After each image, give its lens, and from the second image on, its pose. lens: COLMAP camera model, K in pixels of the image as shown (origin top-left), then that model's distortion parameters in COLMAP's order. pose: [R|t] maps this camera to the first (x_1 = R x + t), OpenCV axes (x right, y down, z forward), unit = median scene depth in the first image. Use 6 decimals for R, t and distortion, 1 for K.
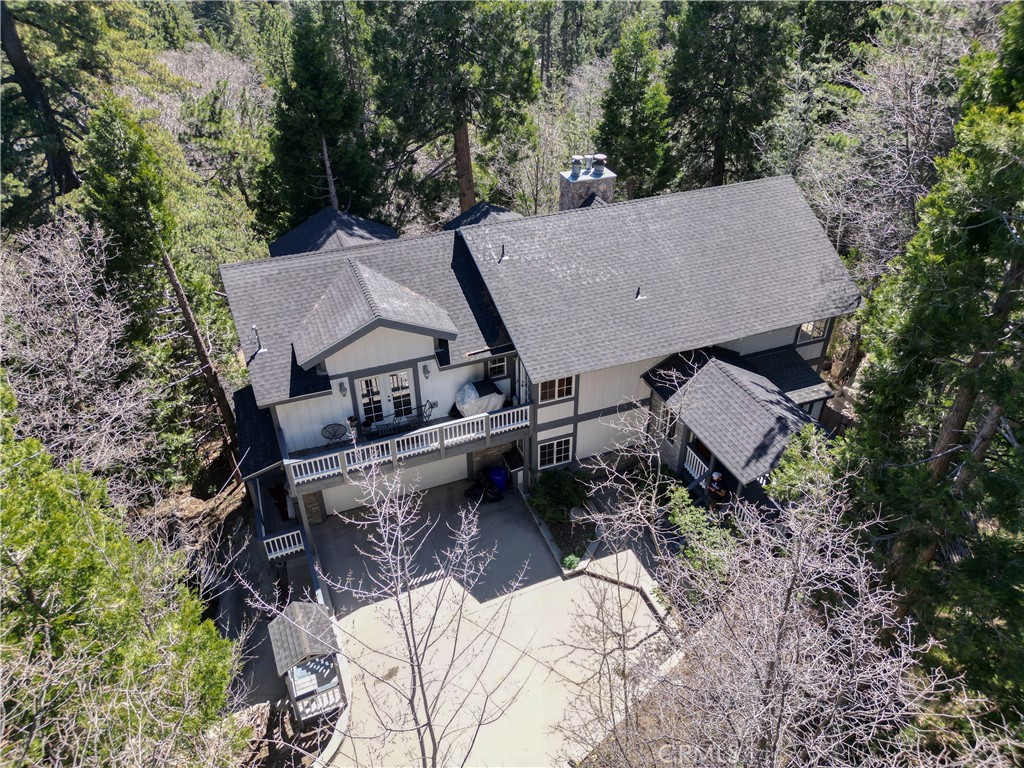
lens RADIAL K [[712.7, 0, 526.8], [0, 712.7, 385.2], [0, 0, 1]] dist [0.065875, -0.062549]
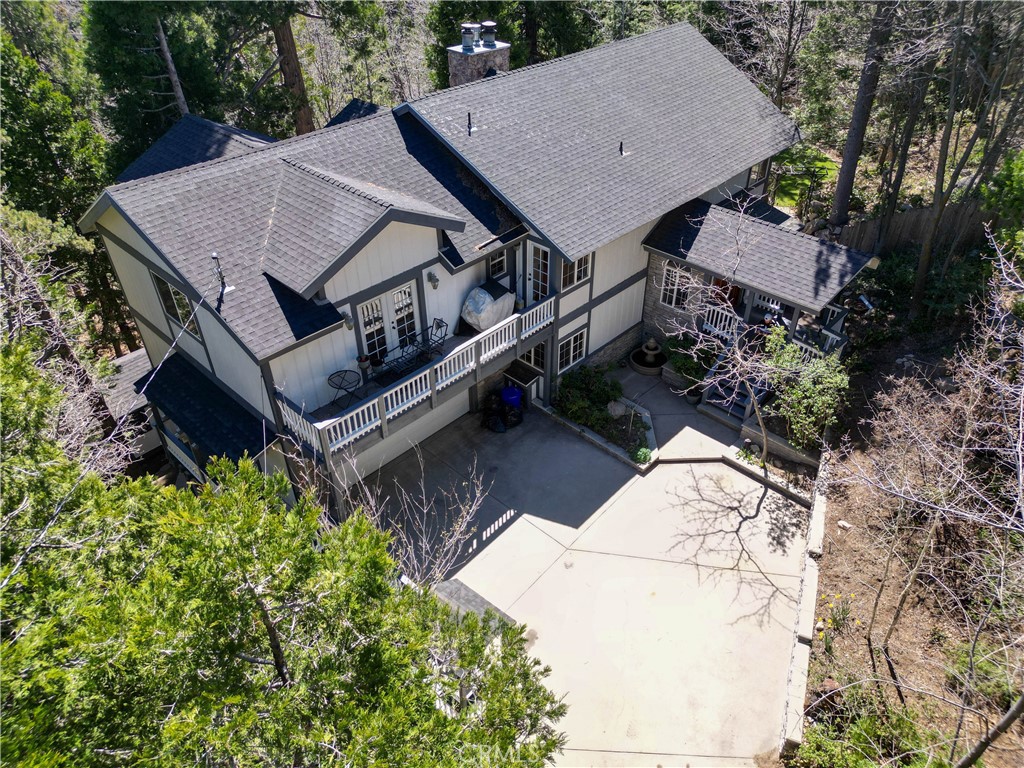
lens RADIAL K [[712.7, 0, 526.8], [0, 712.7, 385.2], [0, 0, 1]] dist [0.065875, -0.062549]
pose [[0.904833, -0.258461, 0.338341, -0.337769], [0.242864, 0.966019, 0.088452, 0.047835], [-0.349705, 0.002136, 0.936857, 0.213959]]
